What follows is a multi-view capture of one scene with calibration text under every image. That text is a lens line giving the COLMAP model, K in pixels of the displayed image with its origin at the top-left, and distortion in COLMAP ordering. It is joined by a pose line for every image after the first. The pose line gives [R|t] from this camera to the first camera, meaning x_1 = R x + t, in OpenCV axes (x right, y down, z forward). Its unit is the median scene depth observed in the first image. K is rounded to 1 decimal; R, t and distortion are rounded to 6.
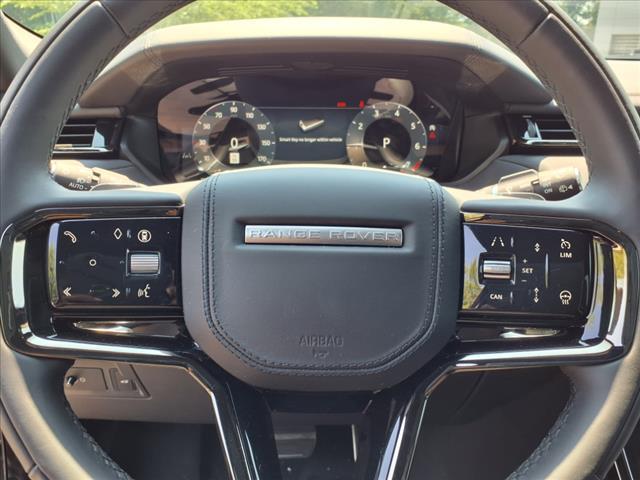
lens RADIAL K [[683.0, 0, 320.0], [0, 683.0, 240.0], [0, 0, 1]] dist [-0.003435, 0.007209]
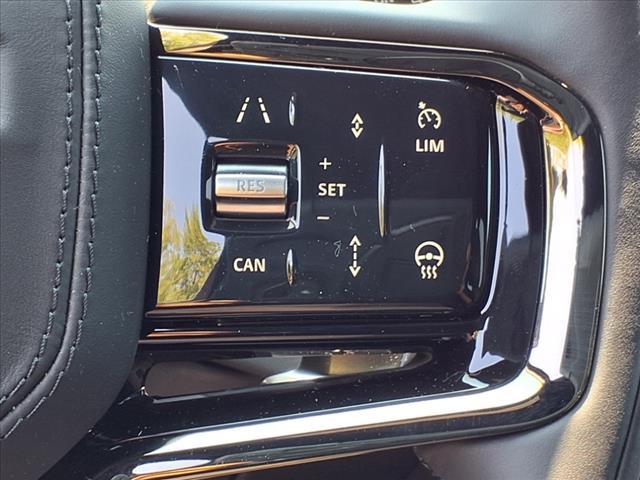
lens RADIAL K [[683.0, 0, 320.0], [0, 683.0, 240.0], [0, 0, 1]] dist [-0.003435, 0.007209]
pose [[0.934708, 0.022194, 0.354723, 0.166197], [0.013999, 0.994975, -0.099142, 0.107368], [-0.355141, 0.097634, 0.929700, 0.656869]]
